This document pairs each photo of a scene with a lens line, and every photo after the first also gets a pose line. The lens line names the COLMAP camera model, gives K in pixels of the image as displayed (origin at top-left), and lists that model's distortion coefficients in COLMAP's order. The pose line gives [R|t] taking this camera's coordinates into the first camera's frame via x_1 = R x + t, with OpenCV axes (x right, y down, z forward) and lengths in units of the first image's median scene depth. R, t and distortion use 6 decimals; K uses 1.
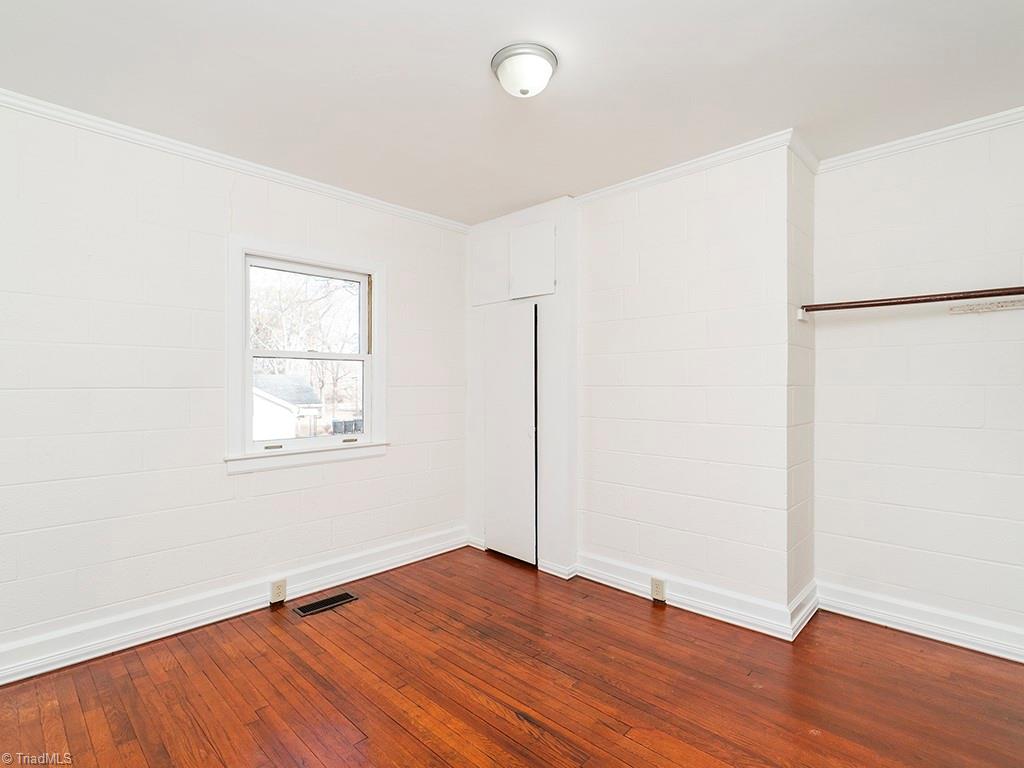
lens RADIAL K [[526.9, 0, 493.5], [0, 526.9, 382.5], [0, 0, 1]] dist [0.025700, -0.003225]
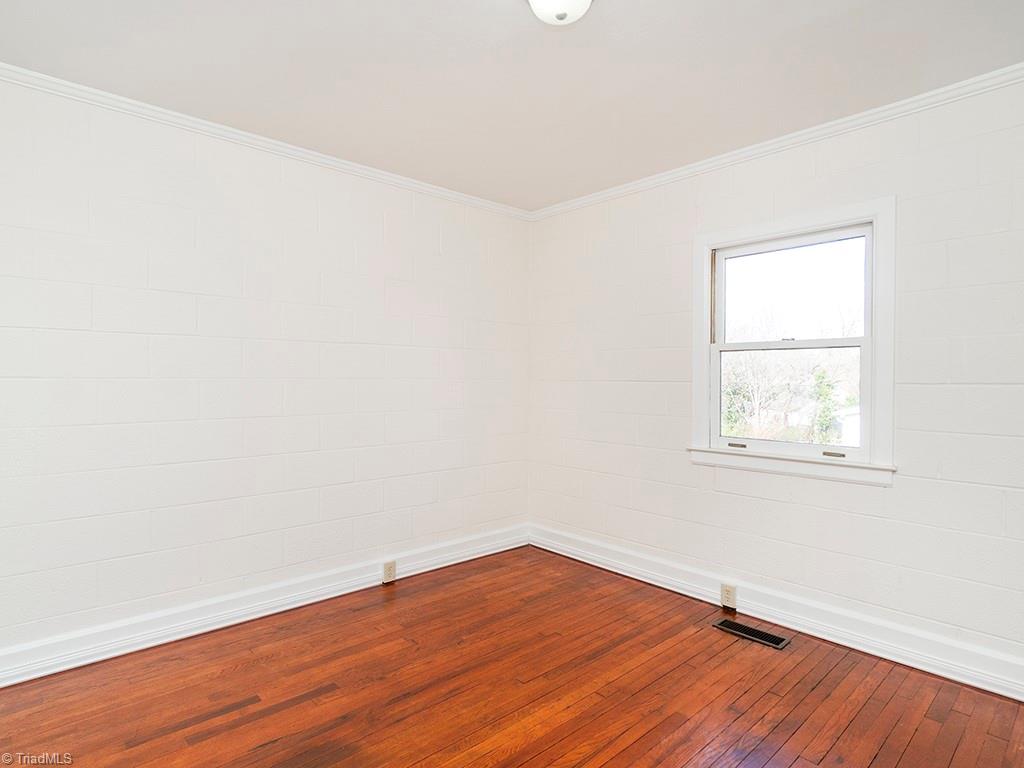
lens RADIAL K [[566.1, 0, 505.4], [0, 566.1, 381.5], [0, 0, 1]] dist [0.017992, 0.002640]
pose [[-0.061590, 0.002193, -0.998099, 0.708252], [0.004079, 0.999990, 0.001946, 0.003984], [0.998093, -0.003952, -0.061598, 0.735459]]
